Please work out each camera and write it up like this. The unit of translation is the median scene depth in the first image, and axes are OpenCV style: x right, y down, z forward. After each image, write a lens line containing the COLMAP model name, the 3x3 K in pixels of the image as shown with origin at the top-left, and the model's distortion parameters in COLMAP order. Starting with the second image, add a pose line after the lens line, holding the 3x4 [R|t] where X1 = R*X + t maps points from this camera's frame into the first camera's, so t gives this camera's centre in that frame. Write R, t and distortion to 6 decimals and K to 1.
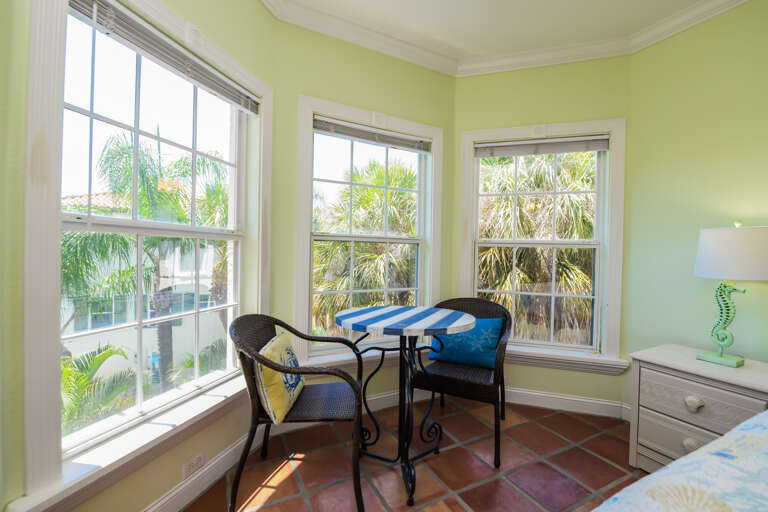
lens RADIAL K [[318.3, 0, 383.9], [0, 318.3, 256.4], [0, 0, 1]] dist [-0.014078, -0.000380]
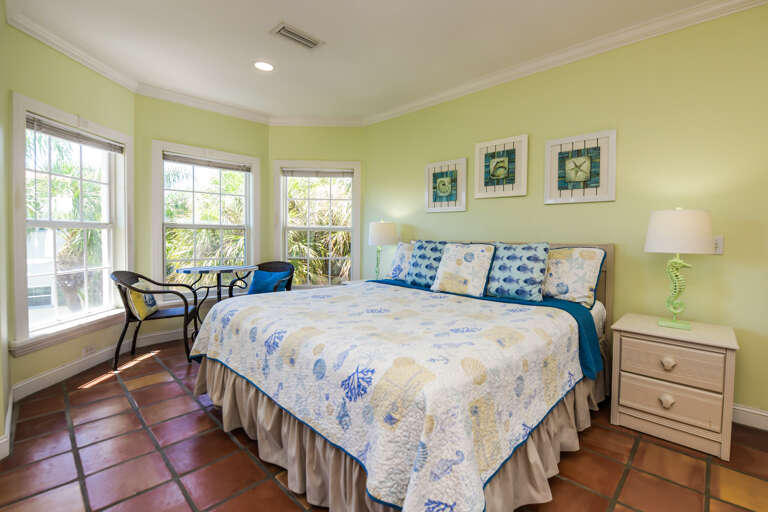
lens RADIAL K [[318.3, 0, 389.1], [0, 318.3, 244.9], [0, 0, 1]] dist [-0.014078, -0.000380]
pose [[0.937660, -0.015407, 0.347212, 0.340670], [0.007997, 0.999709, 0.022765, 0.009252], [-0.347462, -0.018569, 0.937510, -1.066995]]
